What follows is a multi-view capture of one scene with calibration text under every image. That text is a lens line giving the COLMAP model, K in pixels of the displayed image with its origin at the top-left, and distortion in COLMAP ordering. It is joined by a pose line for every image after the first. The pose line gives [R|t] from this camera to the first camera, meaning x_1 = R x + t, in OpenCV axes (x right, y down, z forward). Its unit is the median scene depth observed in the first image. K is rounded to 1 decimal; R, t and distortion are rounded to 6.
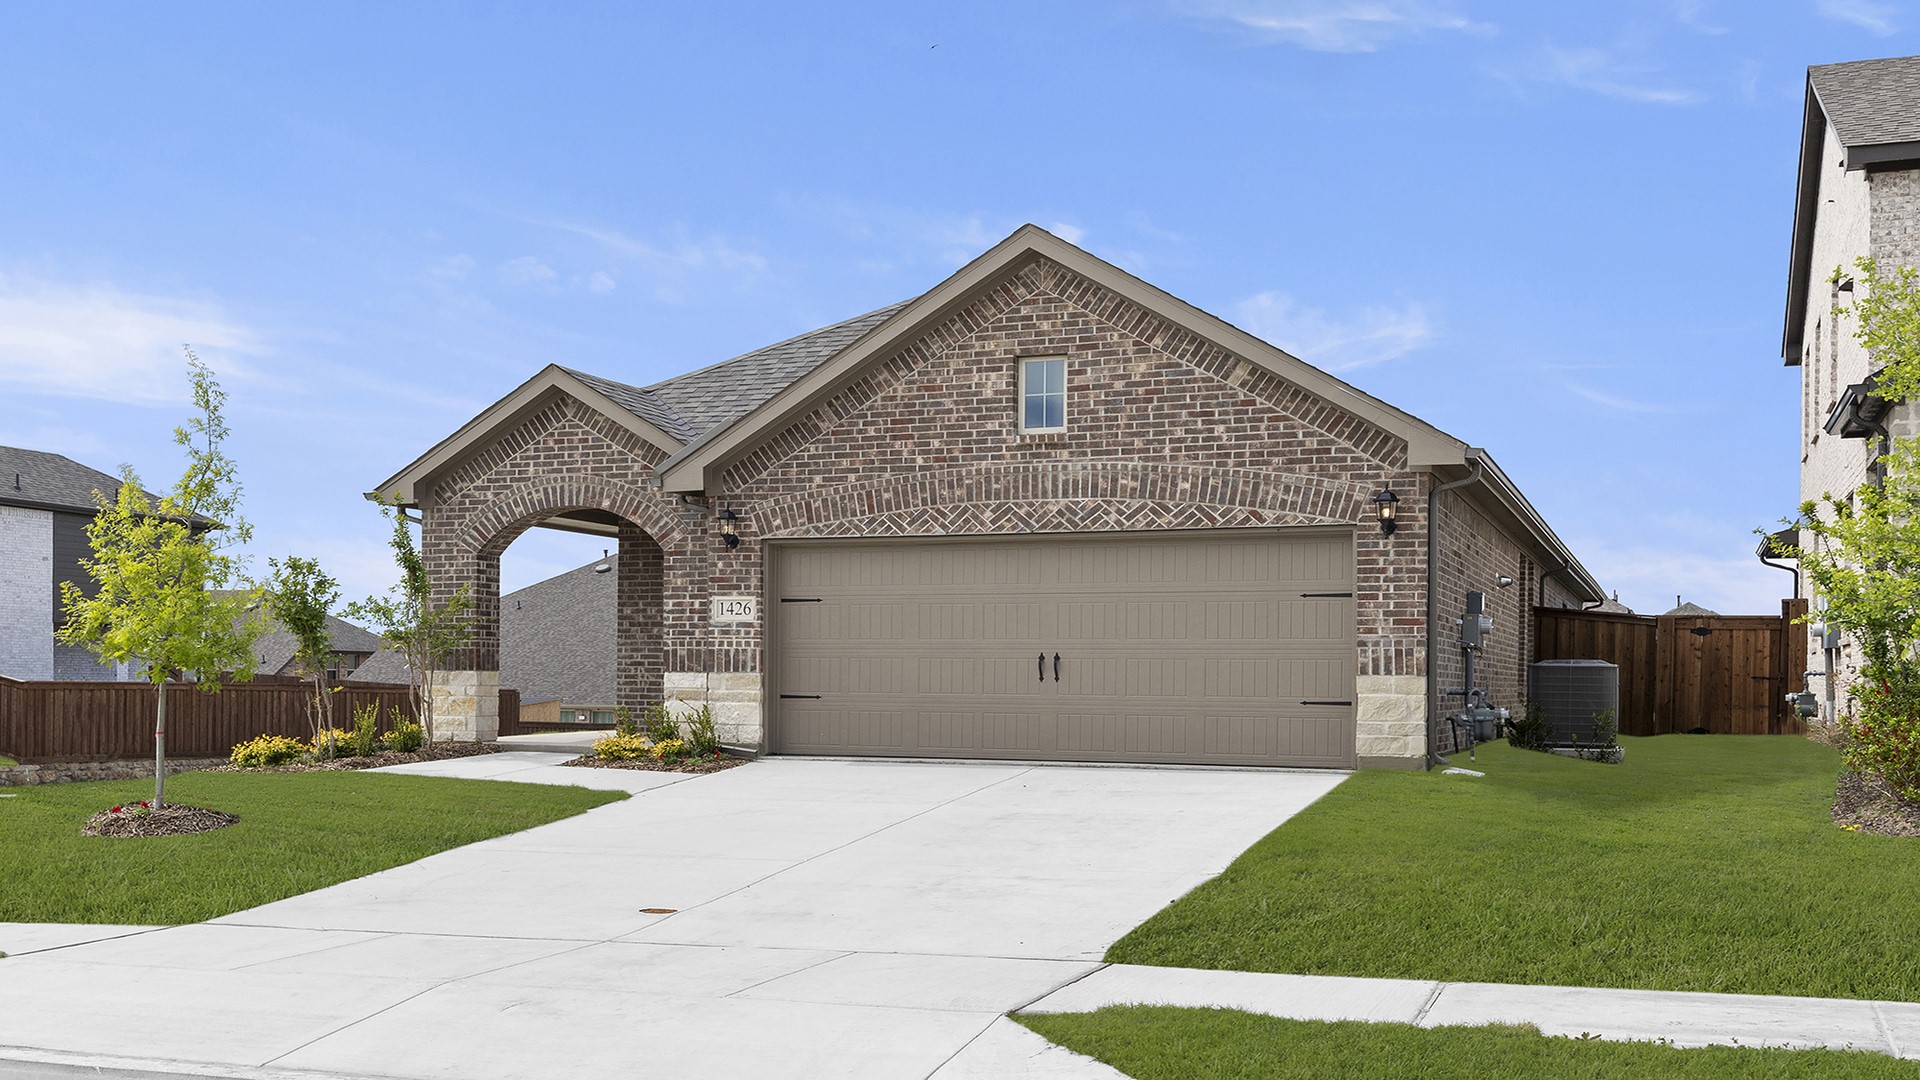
lens RADIAL K [[1372.8, 0, 950.6], [0, 1372.8, 539.5], [0, 0, 1]] dist [-0.009634, -0.002139]
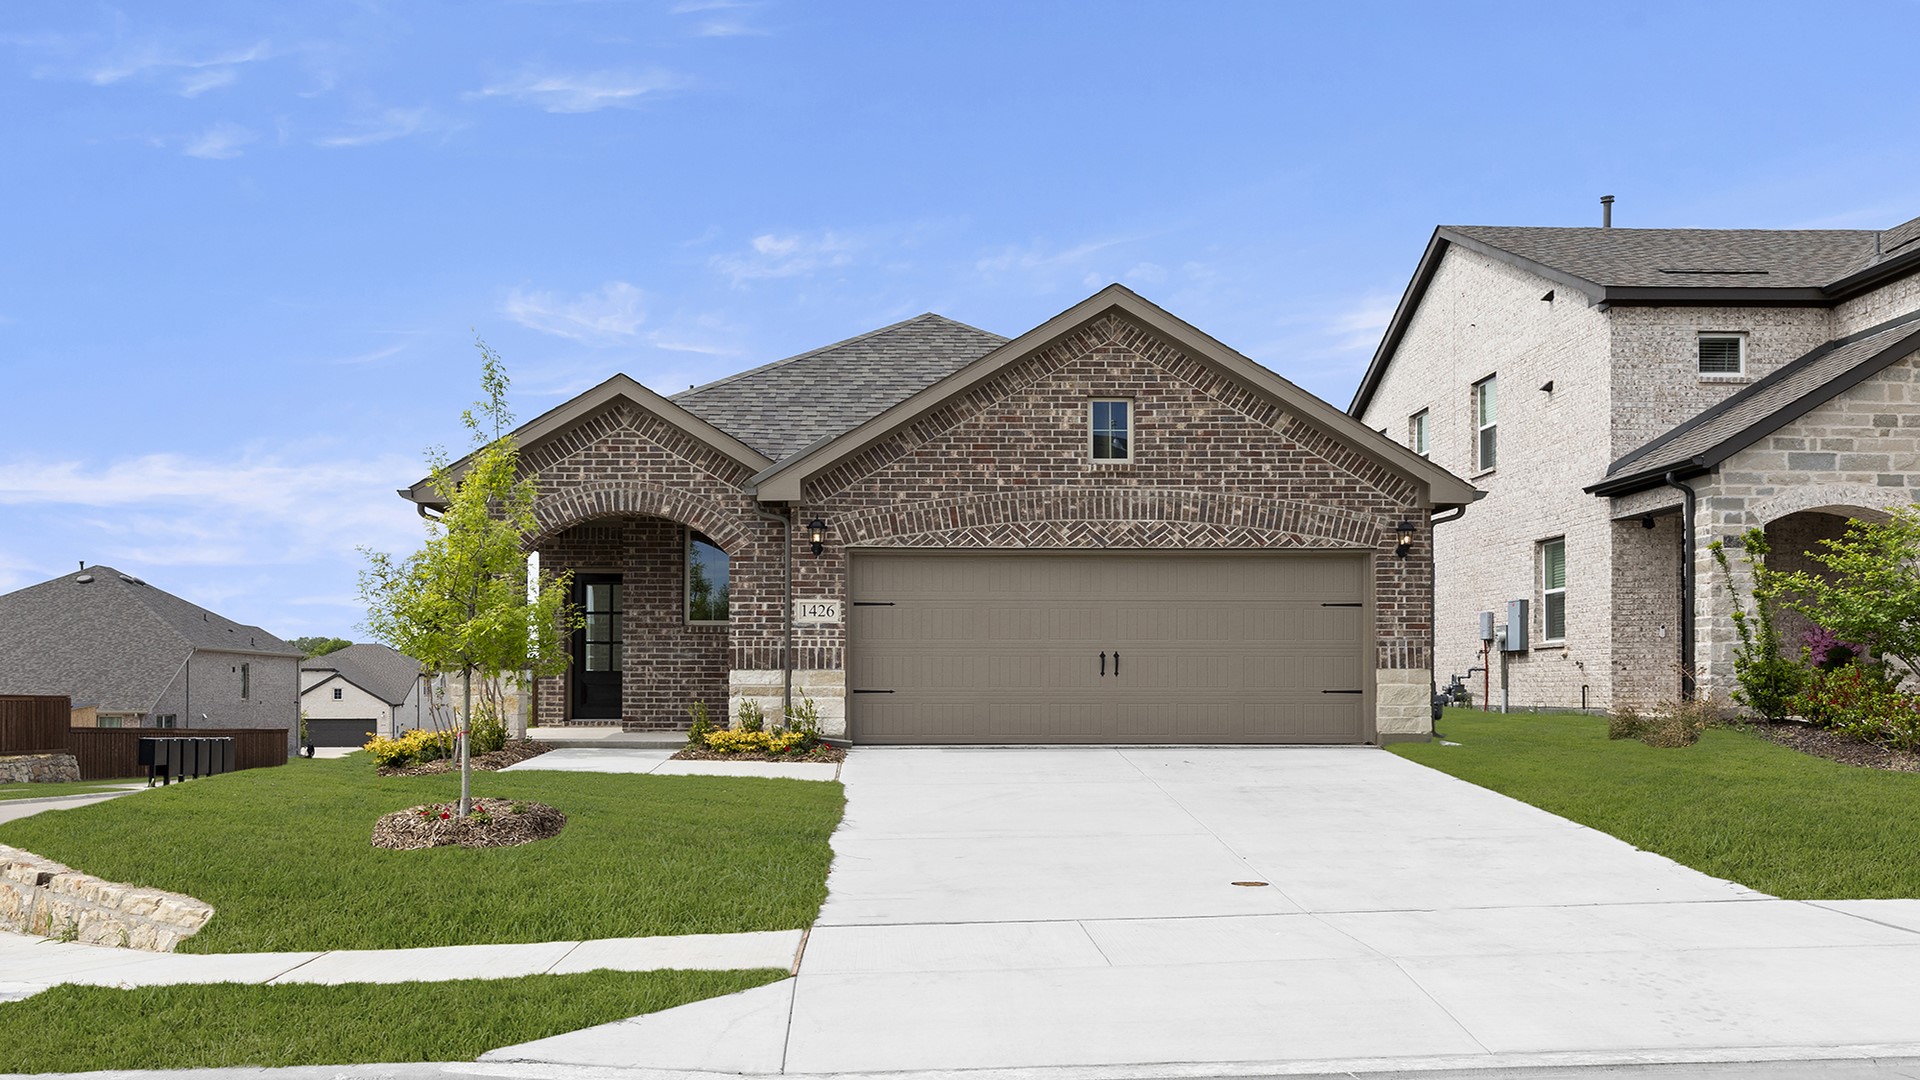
lens RADIAL K [[1138.4, 0, 923.8], [0, 1138.4, 566.7], [0, 0, 1]] dist [-0.002799, 0.004775]
pose [[0.950794, 0.023166, 0.308955, -0.376209], [-0.024236, 0.999706, -0.000374, 0.014517], [-0.308873, -0.007132, 0.951077, 0.124815]]
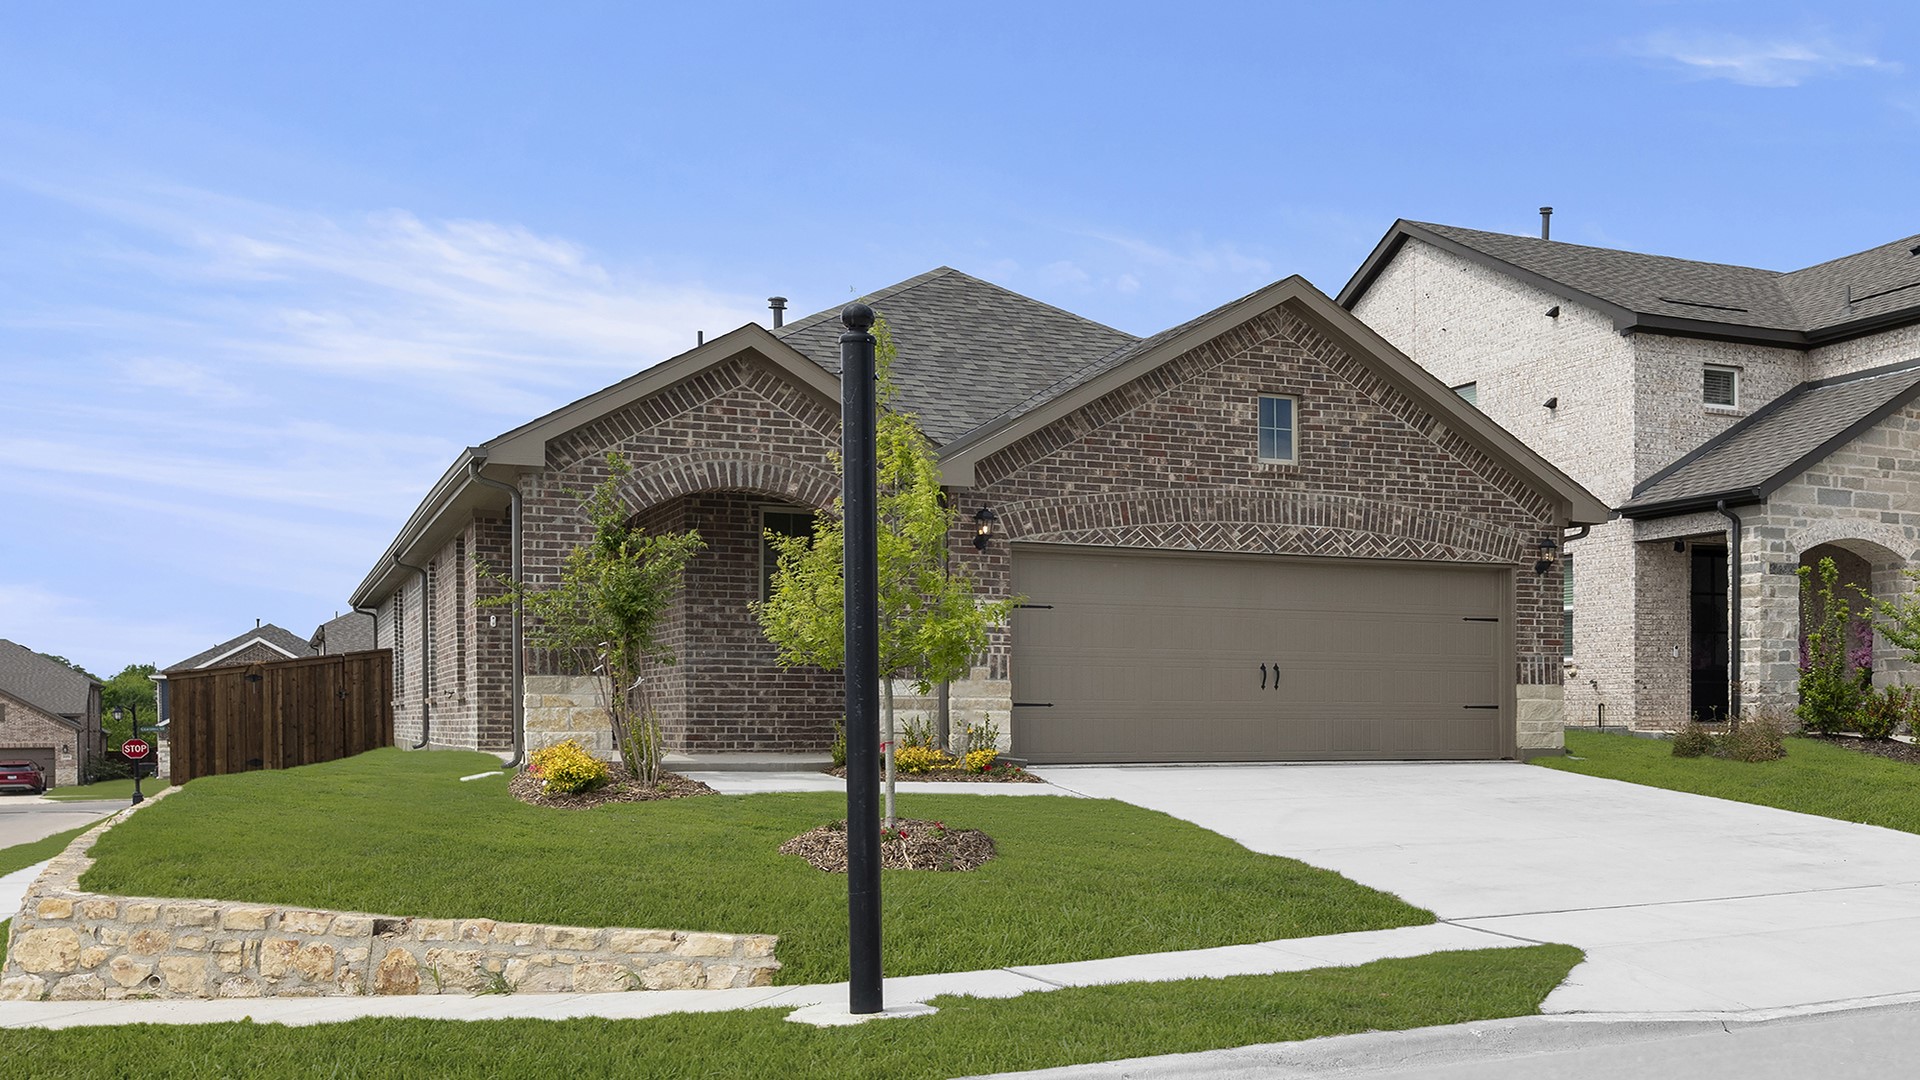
lens RADIAL K [[1447.8, 0, 960.6], [0, 1447.8, 546.7], [0, 0, 1]] dist [0.004182, -0.012155]
pose [[0.809564, 0.060293, 0.583928, -0.801340], [-0.058666, 0.998041, -0.021716, 0.028597], [-0.584093, -0.016676, 0.811515, 0.201151]]
